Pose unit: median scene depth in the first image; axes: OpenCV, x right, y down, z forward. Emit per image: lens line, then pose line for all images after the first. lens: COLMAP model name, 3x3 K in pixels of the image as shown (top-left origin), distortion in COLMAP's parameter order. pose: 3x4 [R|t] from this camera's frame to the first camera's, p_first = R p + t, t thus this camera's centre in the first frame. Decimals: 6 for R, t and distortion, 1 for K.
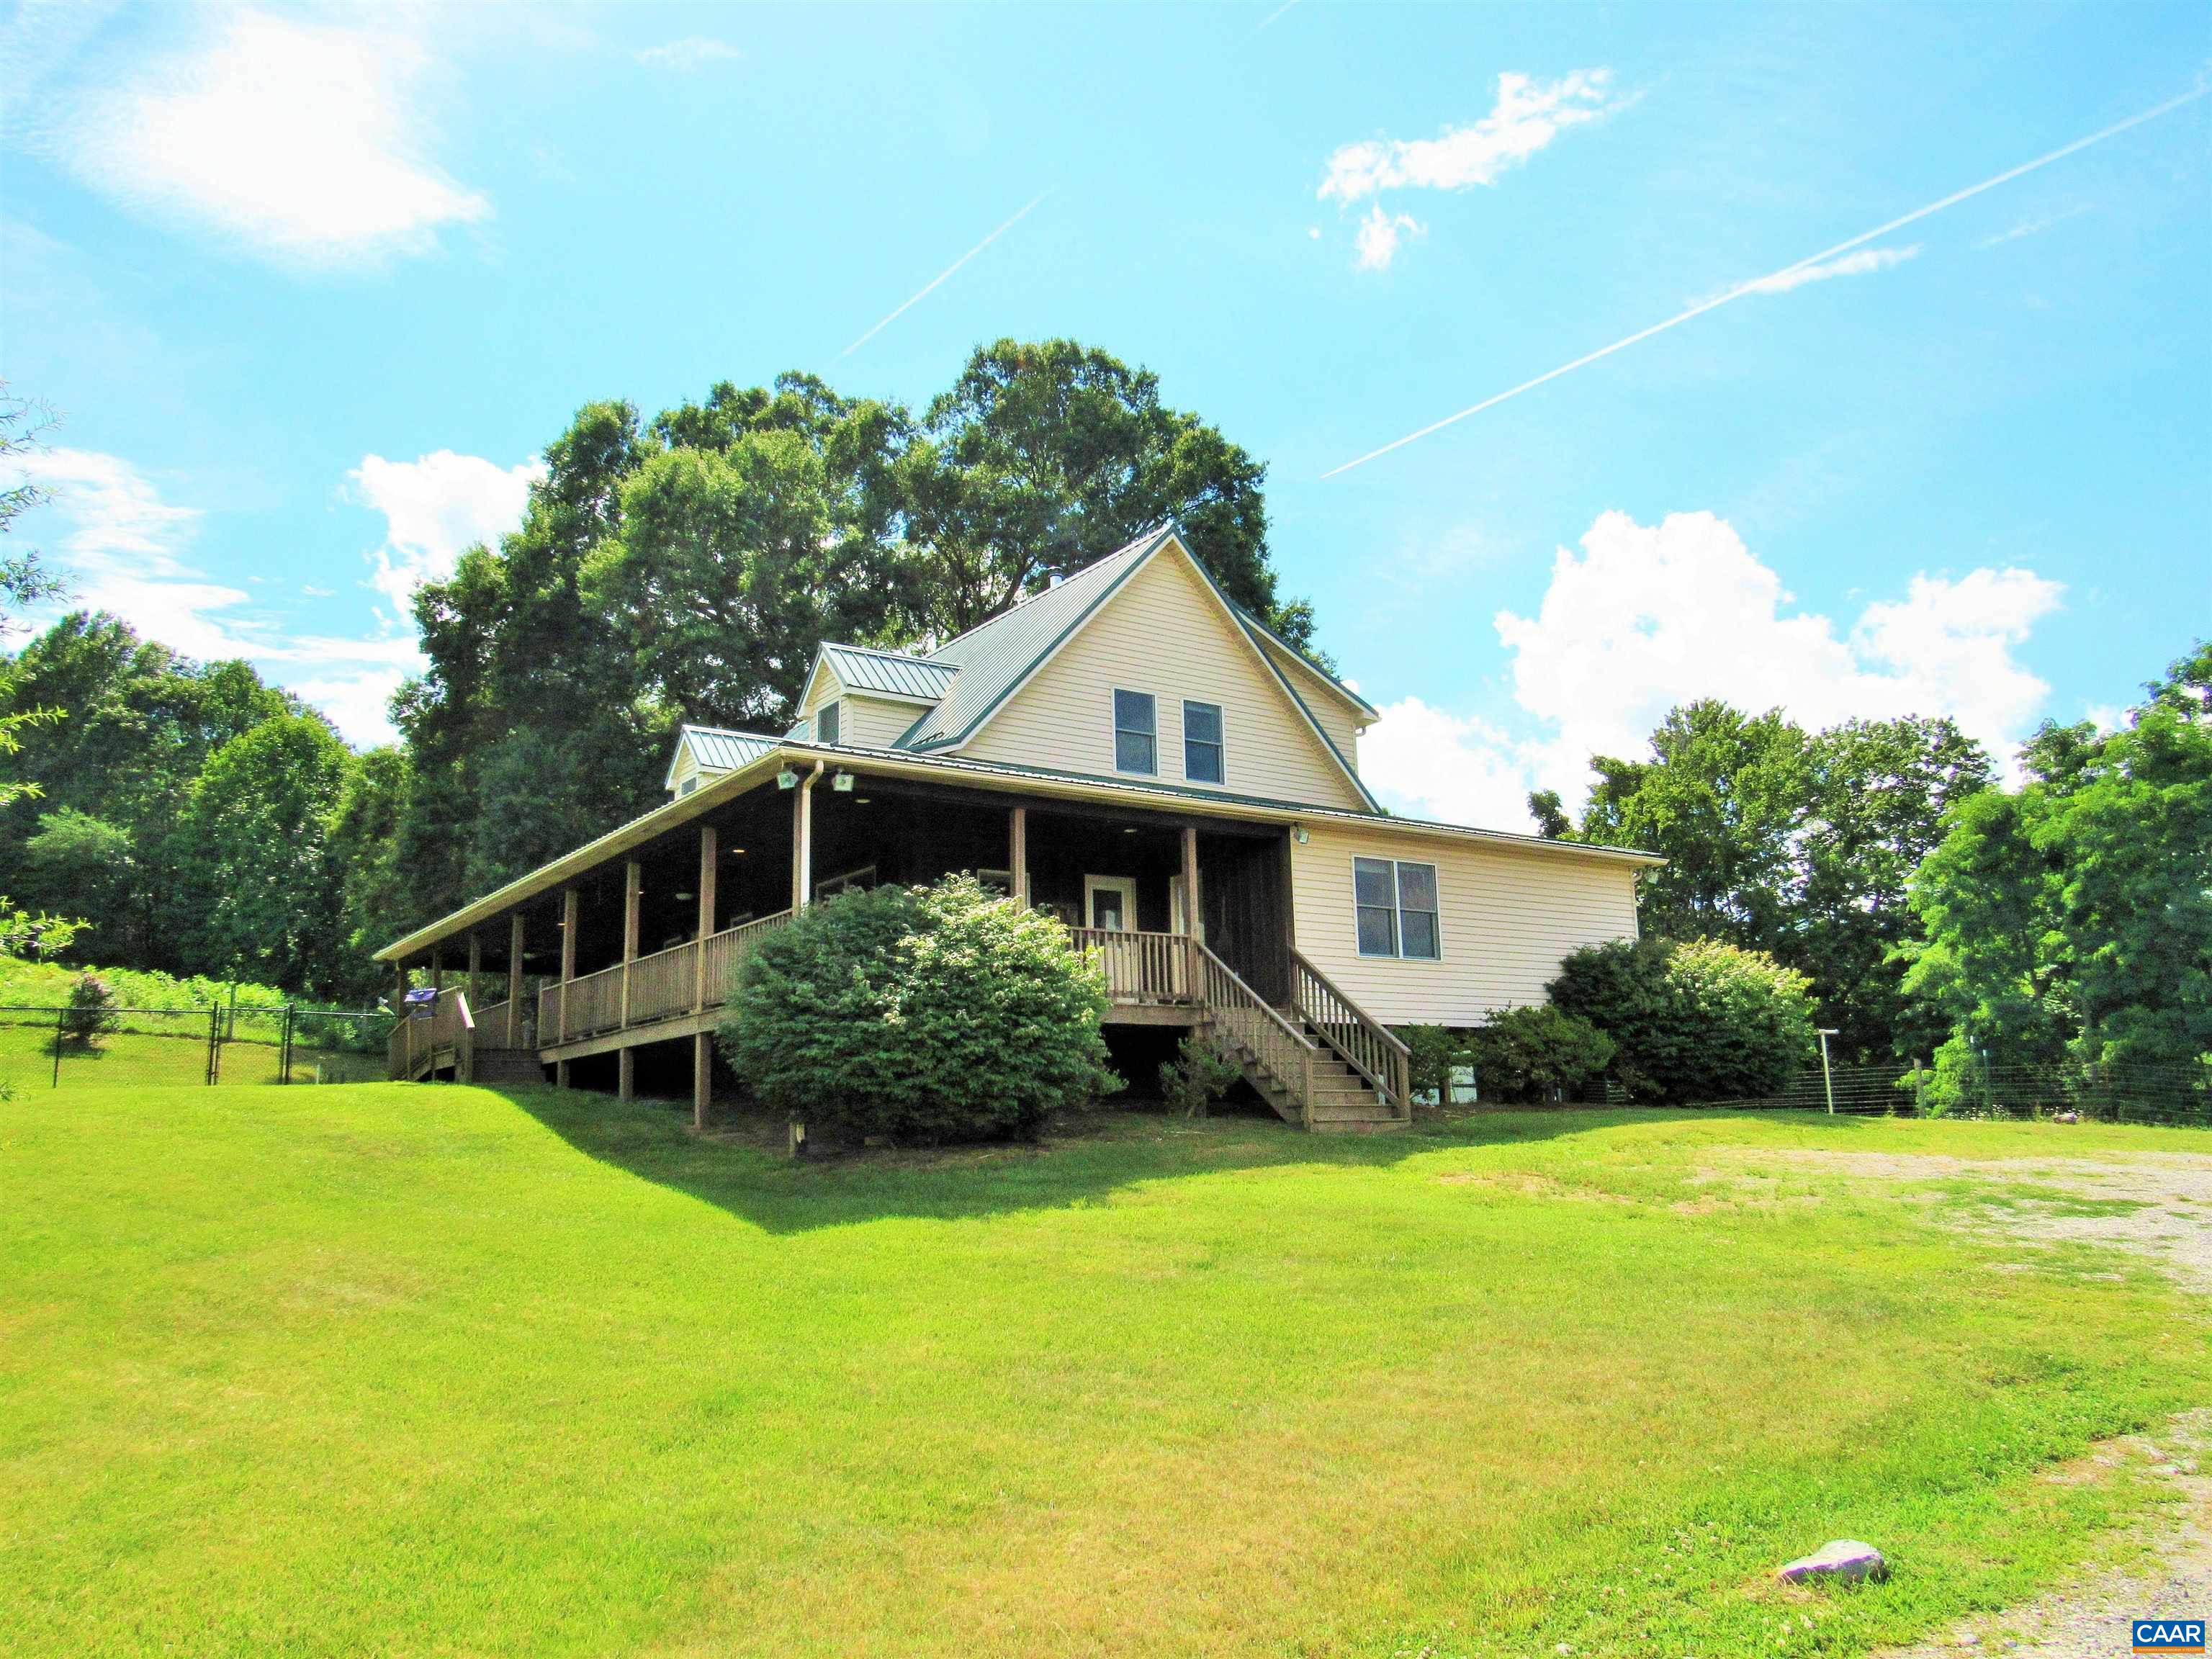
lens RADIAL K [[1720.2, 0, 1107.3], [0, 1720.2, 829.1], [0, 0, 1]] dist [0.003125, 0.000210]
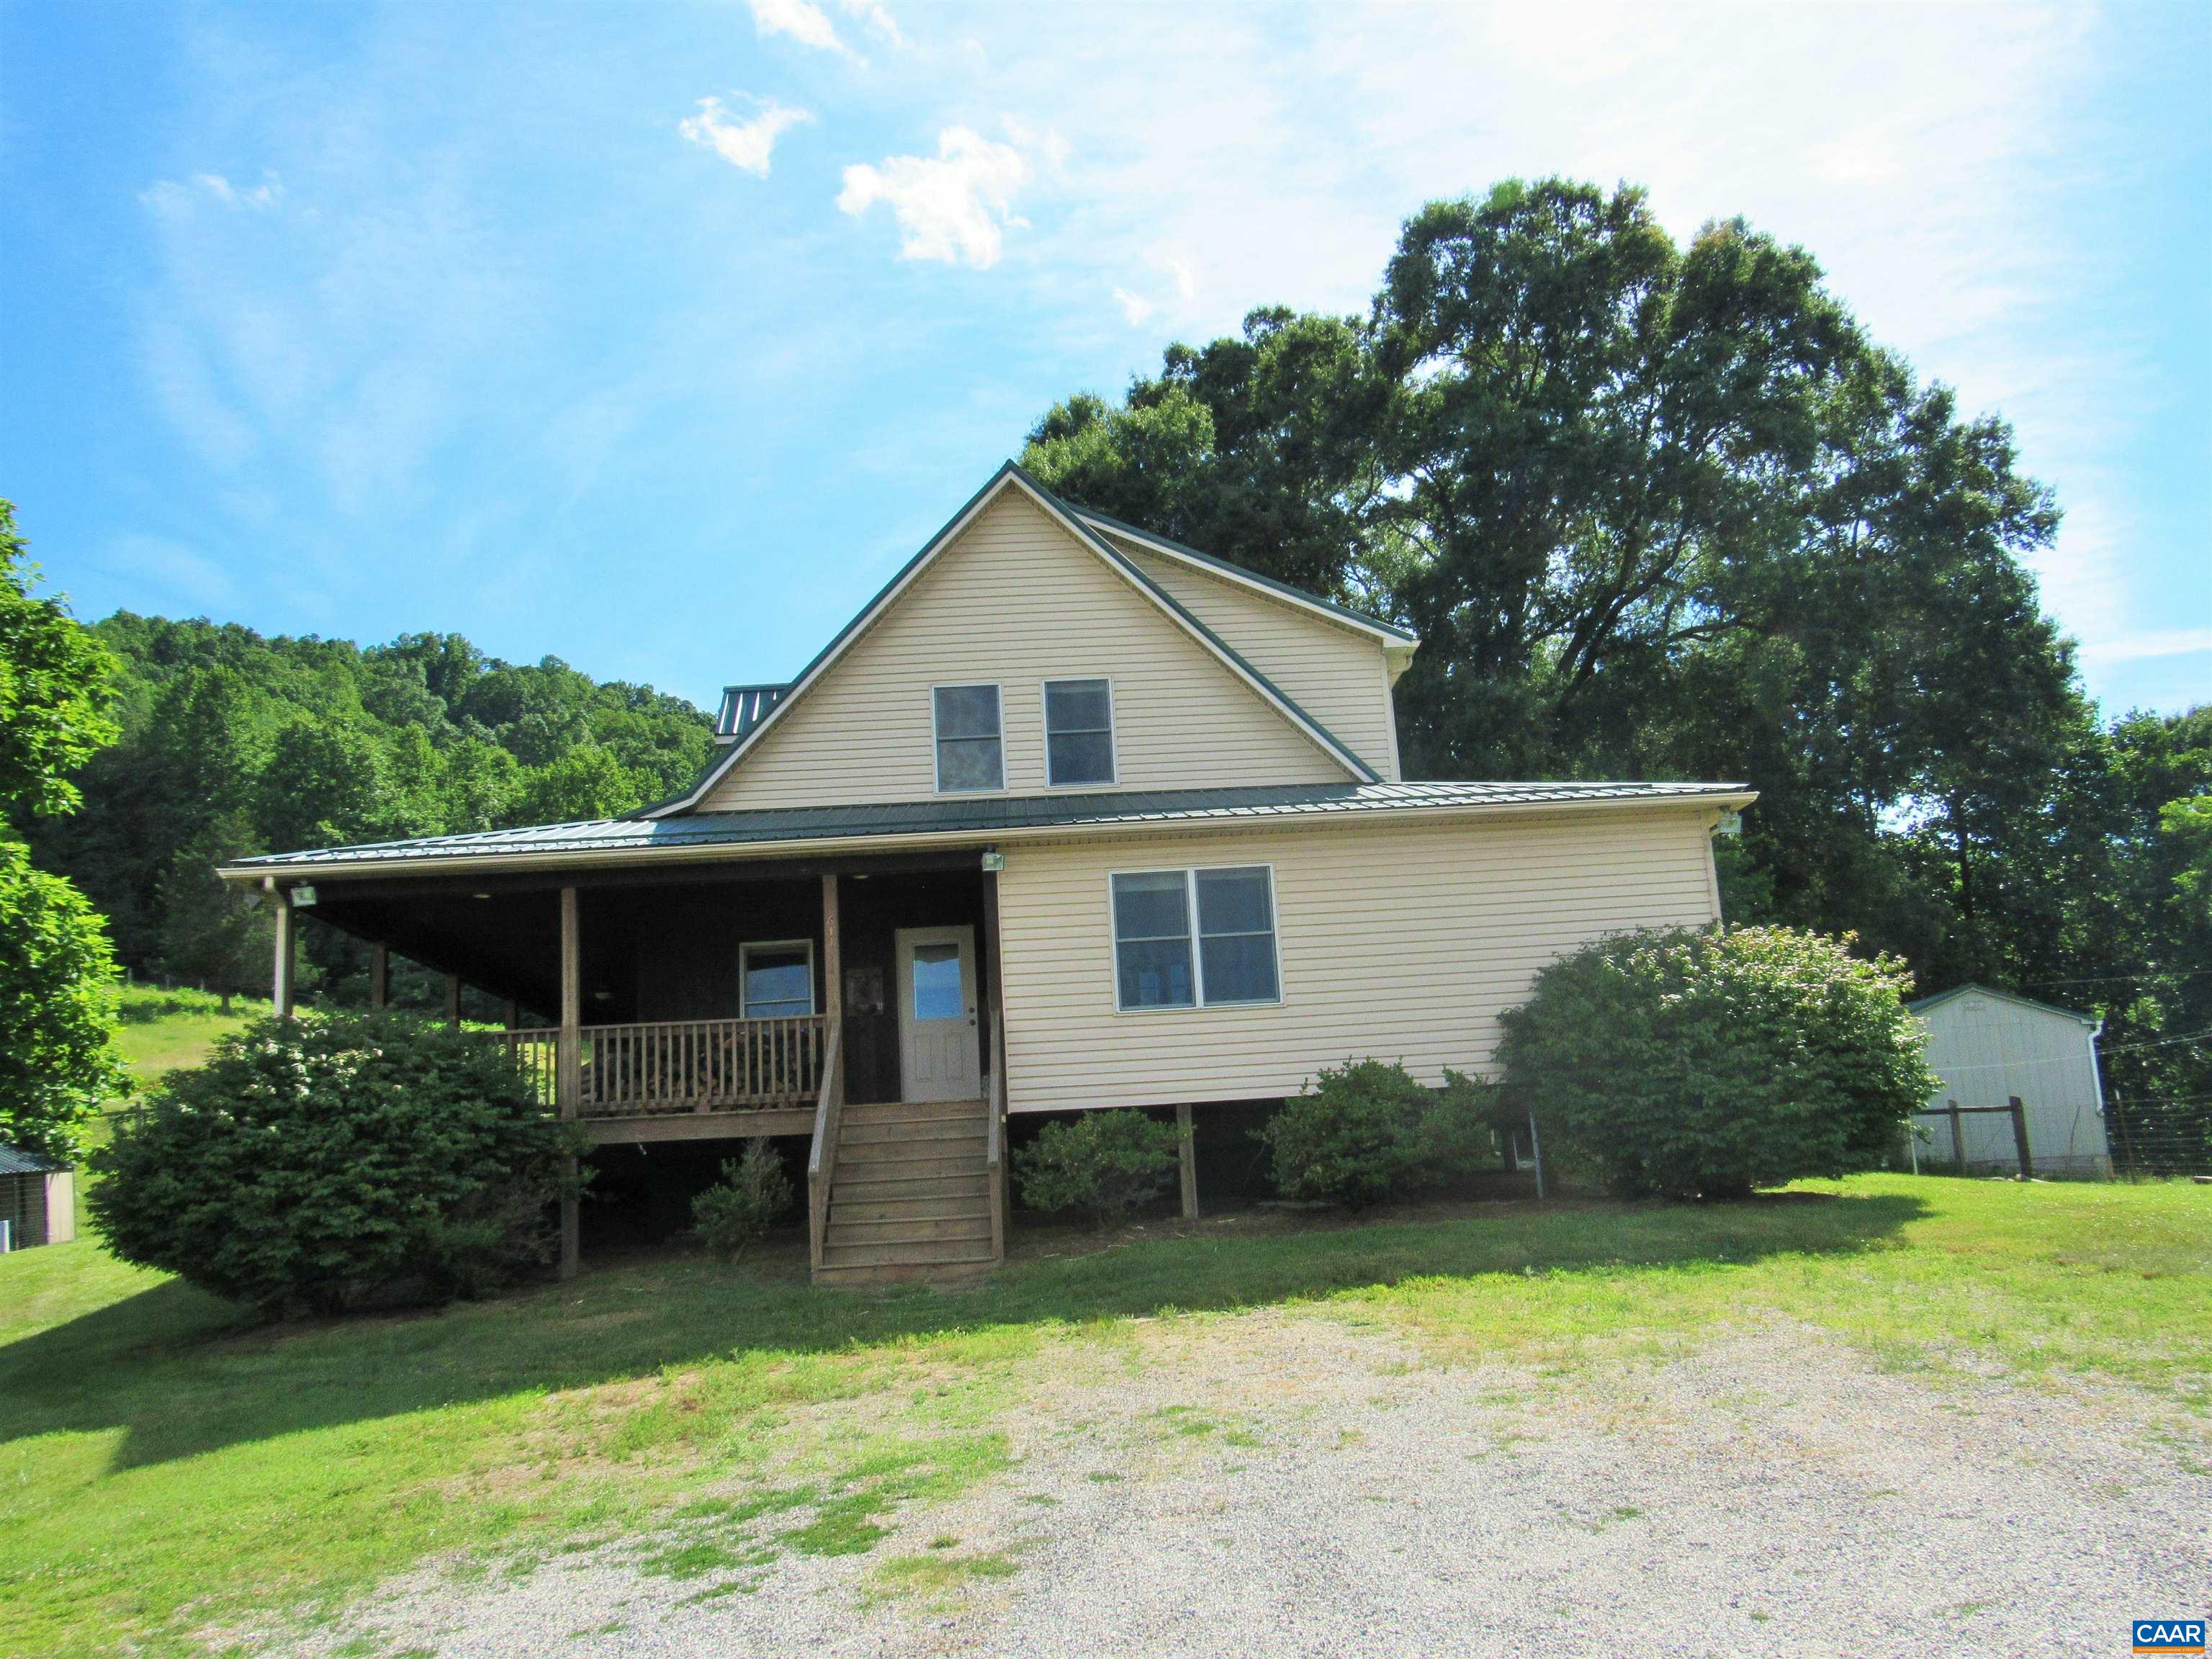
lens RADIAL K [[1922.9, 0, 1107.4], [0, 1922.9, 830.8], [0, 0, 1]] dist [-0.010719, 0.000366]
pose [[0.840065, -0.132166, -0.526140, 0.528156], [0.140678, 0.989764, -0.024014, 0.015886], [0.523928, -0.053843, 0.850059, 0.287283]]
